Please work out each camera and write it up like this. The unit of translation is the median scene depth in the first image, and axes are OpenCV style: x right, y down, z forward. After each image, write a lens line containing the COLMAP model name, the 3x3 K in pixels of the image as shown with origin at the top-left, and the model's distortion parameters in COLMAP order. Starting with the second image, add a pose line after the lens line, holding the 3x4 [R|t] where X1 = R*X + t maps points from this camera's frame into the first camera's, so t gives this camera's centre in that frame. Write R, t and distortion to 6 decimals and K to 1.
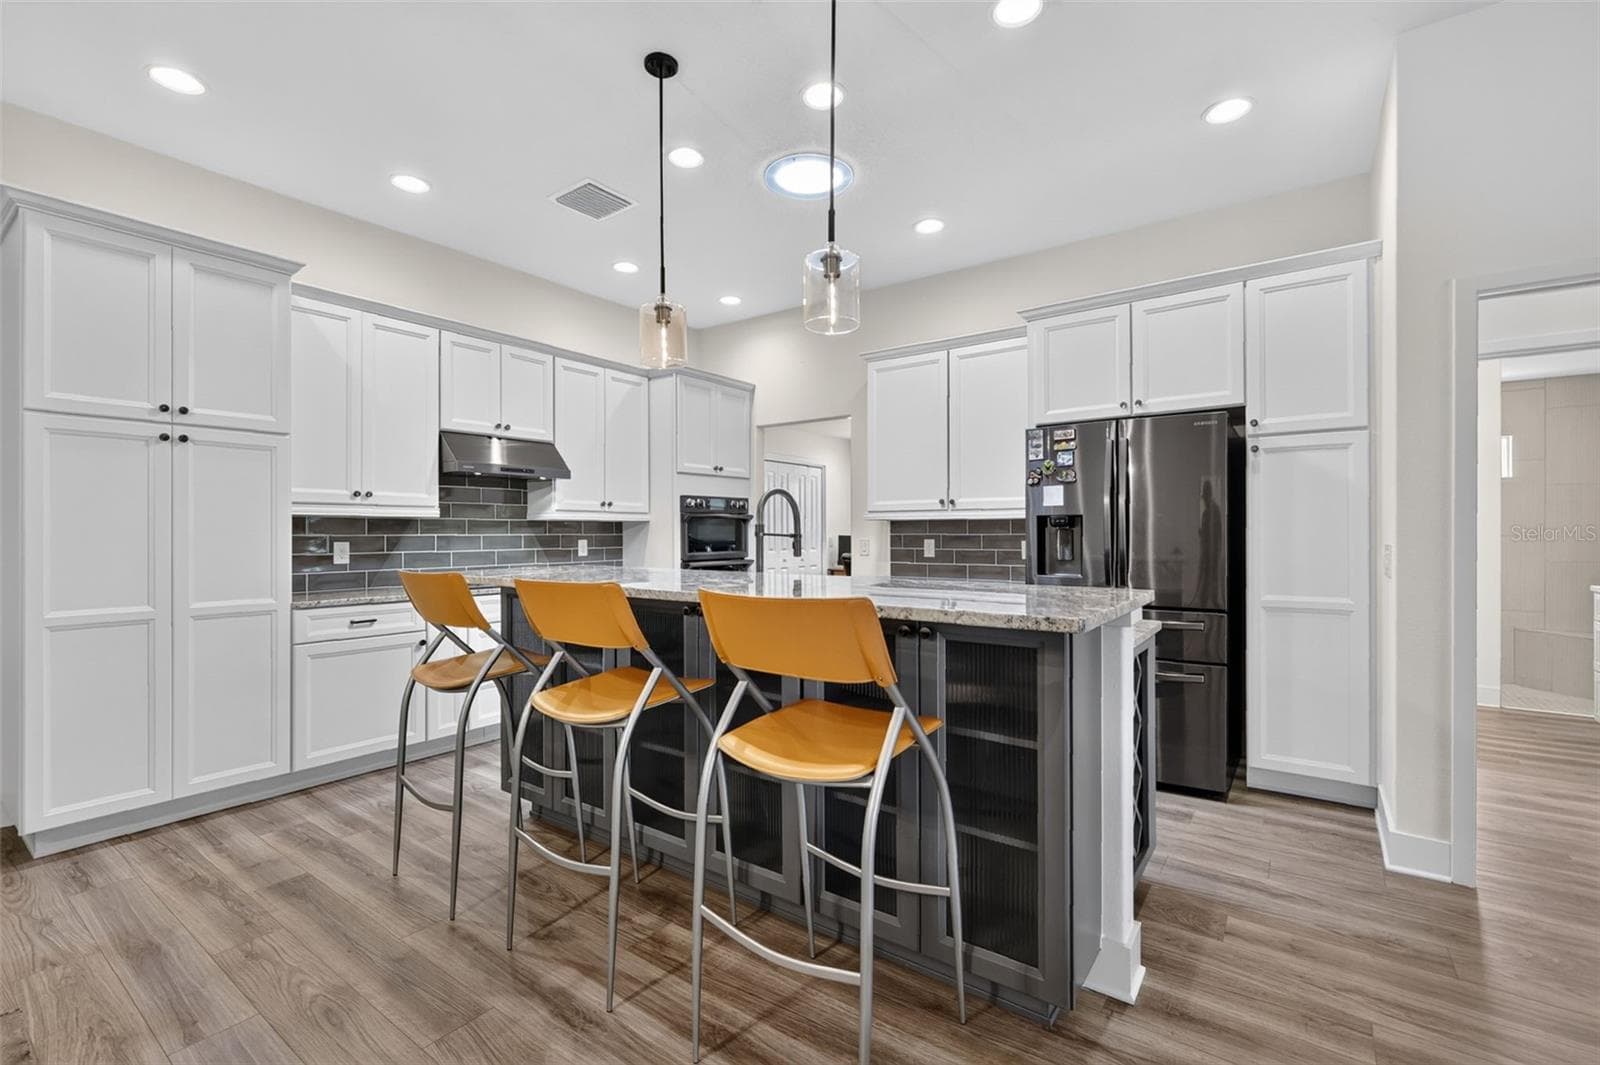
lens RADIAL K [[696.1, 0, 799.5], [0, 696.1, 534.2], [0, 0, 1]] dist [-0.000852, 0.000625]
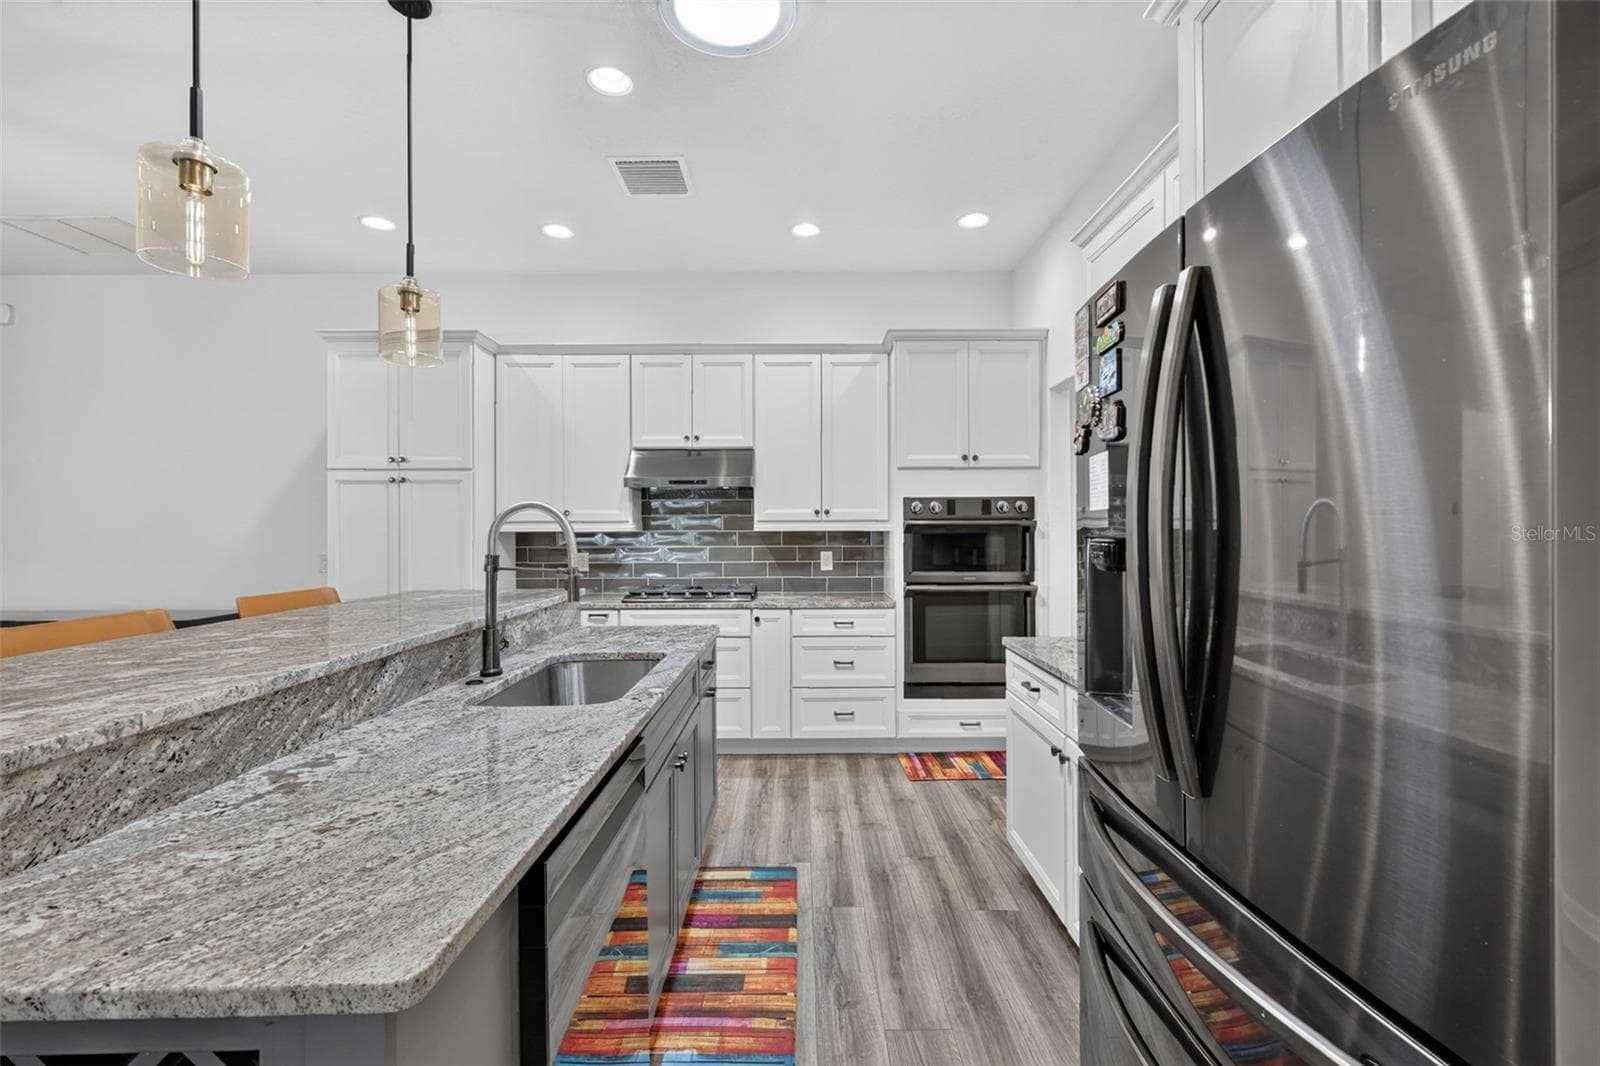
lens RADIAL K [[703.0, 0, 805.9], [0, 703.0, 528.0], [0, 0, 1]] dist [0.001966, 0.000164]
pose [[0.595943, -0.005436, -0.803009, 0.539223], [0.002990, 0.999985, -0.004551, -0.025720], [0.803022, 0.000311, 0.595950, 0.618698]]
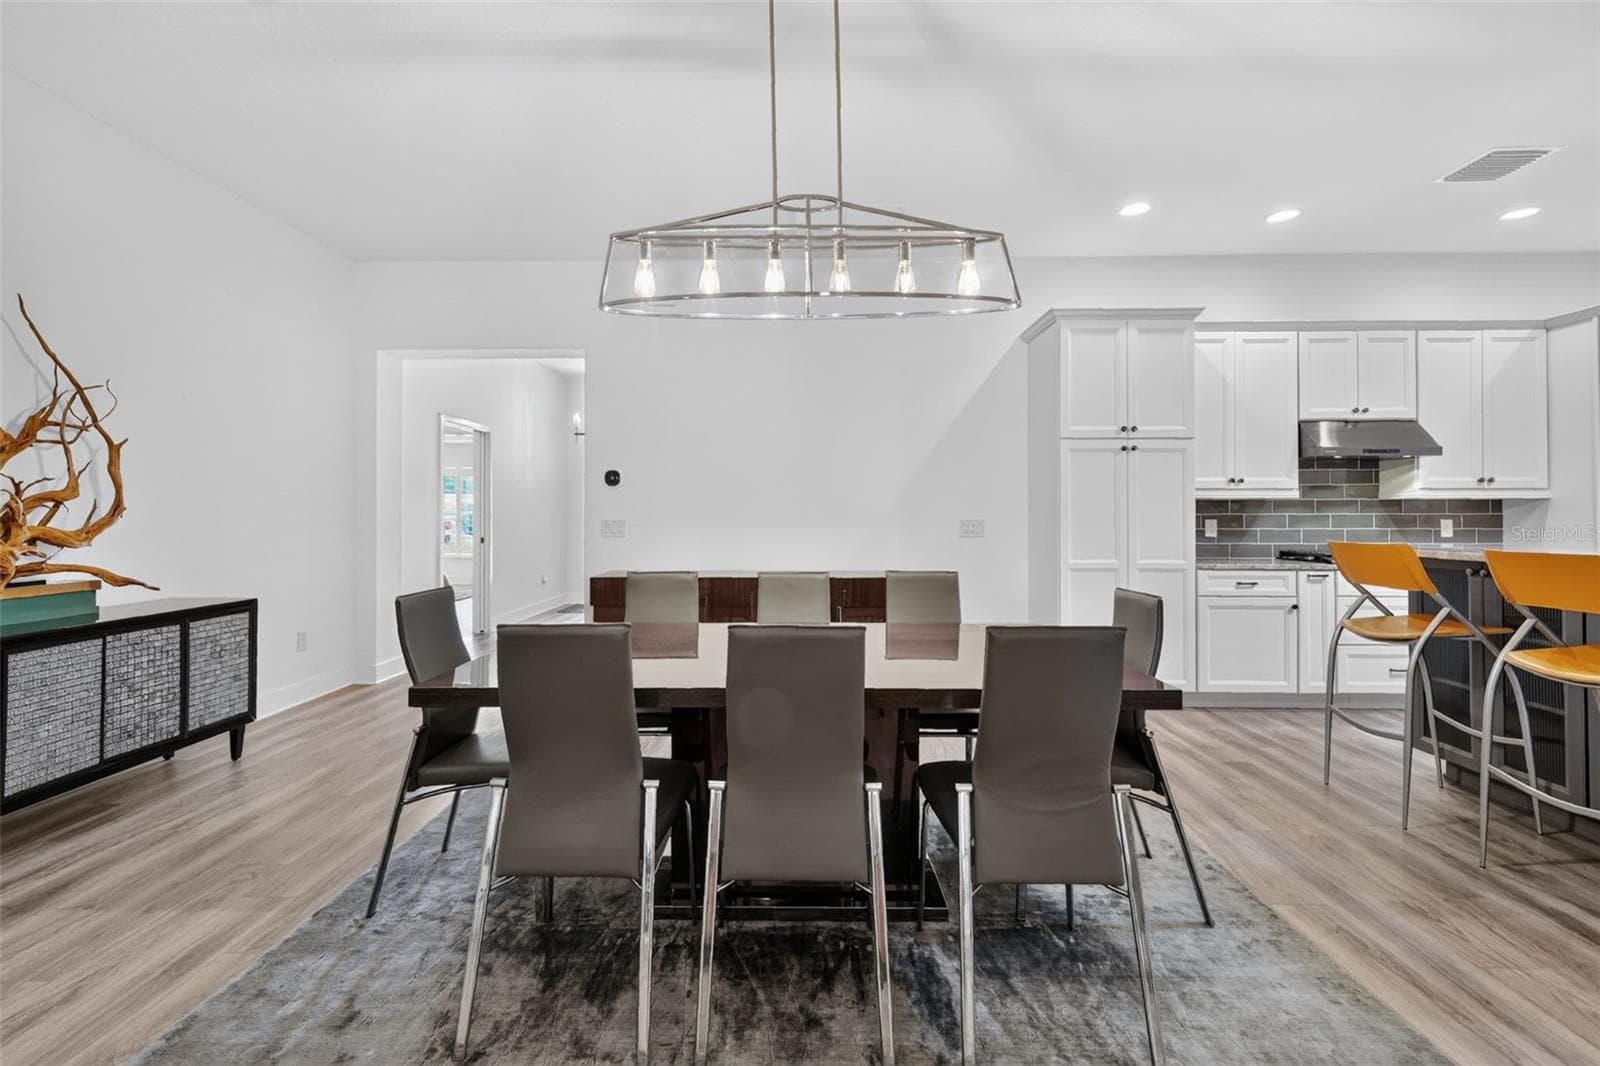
lens RADIAL K [[703.1, 0, 802.5], [0, 703.1, 509.7], [0, 0, 1]] dist [0.005561, 0.000306]
pose [[0.579033, -0.005593, -0.815285, -0.057454], [-0.002212, 0.999962, -0.008431, 0.006102], [0.815301, 0.006685, 0.578998, -0.333752]]
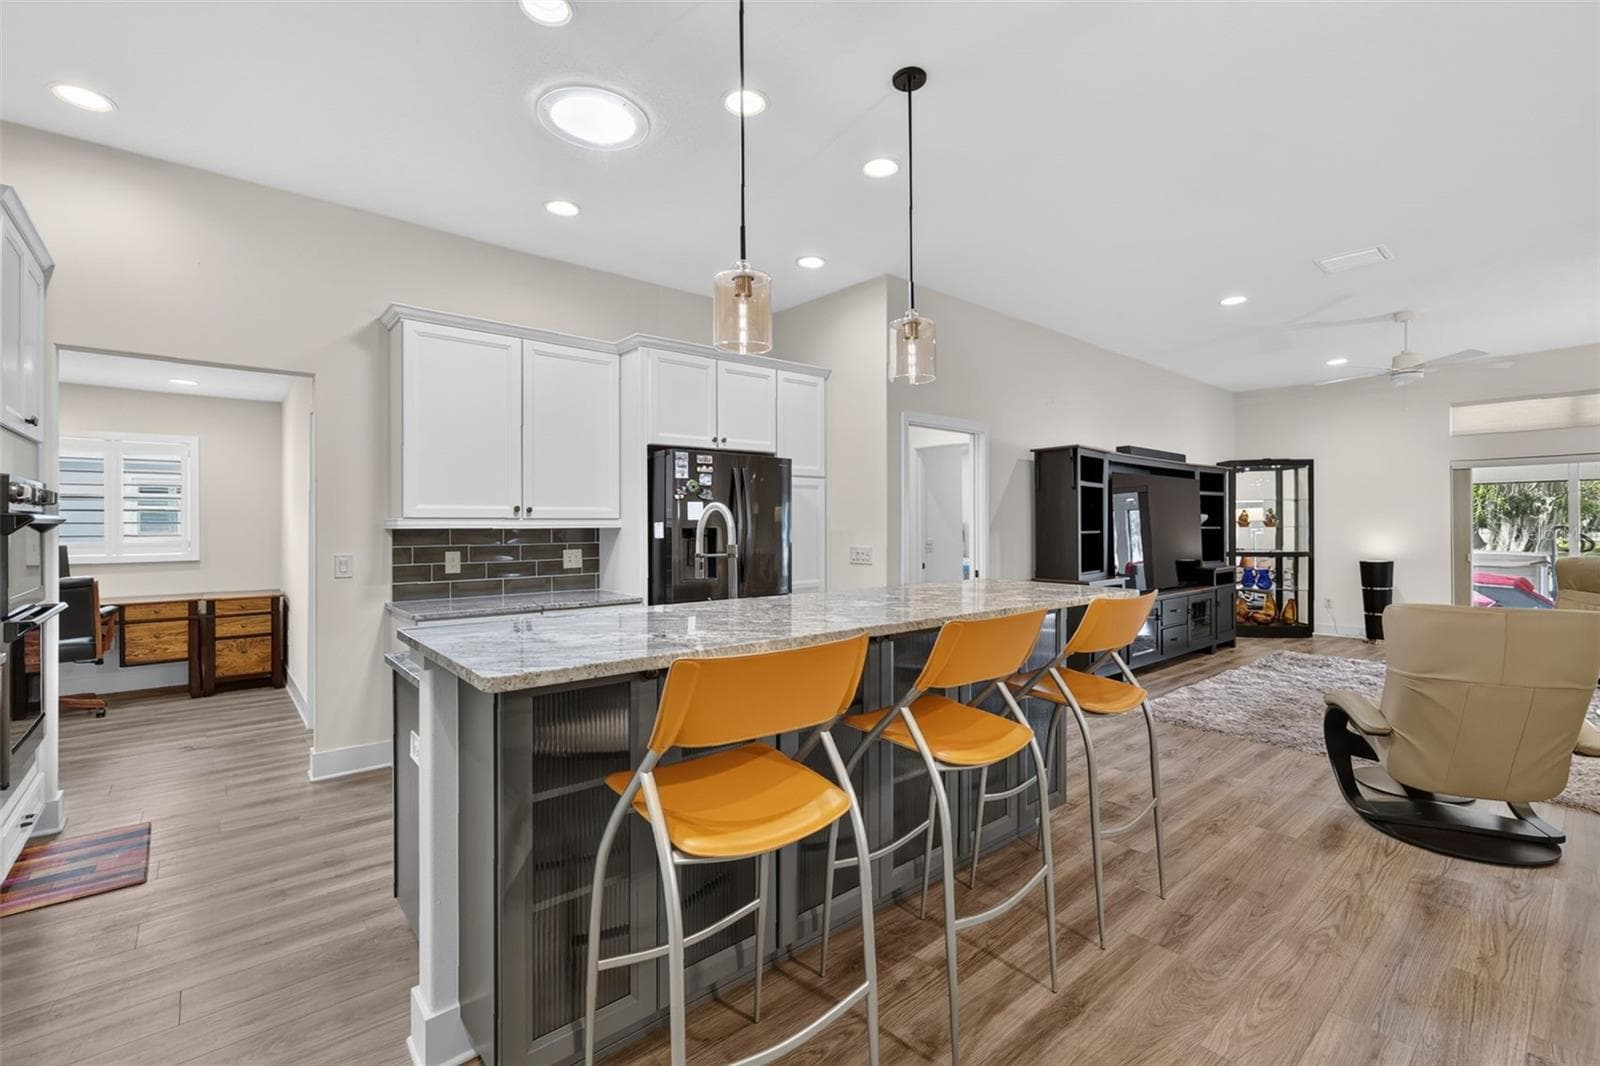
lens RADIAL K [[687.8, 0, 794.8], [0, 687.8, 525.0], [0, 0, 1]] dist [0.002275, 0.000347]
pose [[0.231931, -0.000854, 0.972732, -0.672220], [0.006673, 0.999977, -0.000713, -0.027484], [-0.972709, 0.006657, 0.231932, 0.535439]]
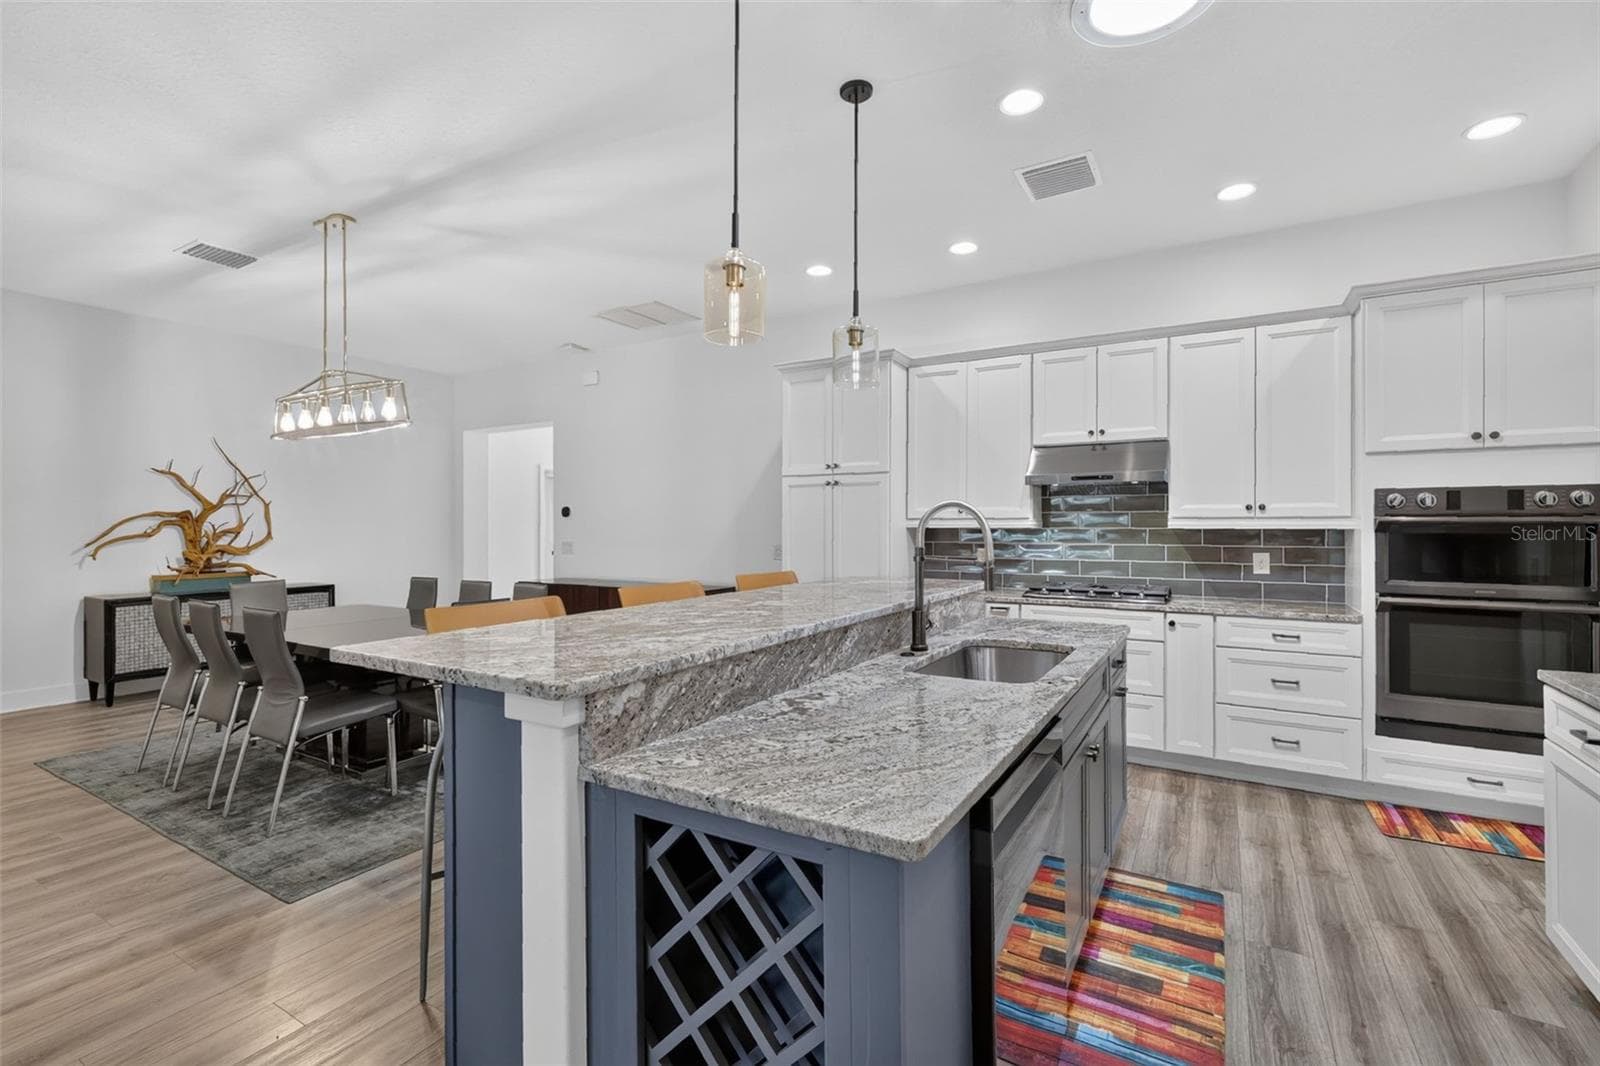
lens RADIAL K [[710.6, 0, 799.4], [0, 710.6, 523.1], [0, 0, 1]] dist [0.006521, -0.000020]
pose [[0.093707, -0.005686, -0.995584, 0.585832], [-0.004296, 0.999972, -0.006115, -0.025249], [0.995591, 0.004850, 0.093680, 0.579152]]
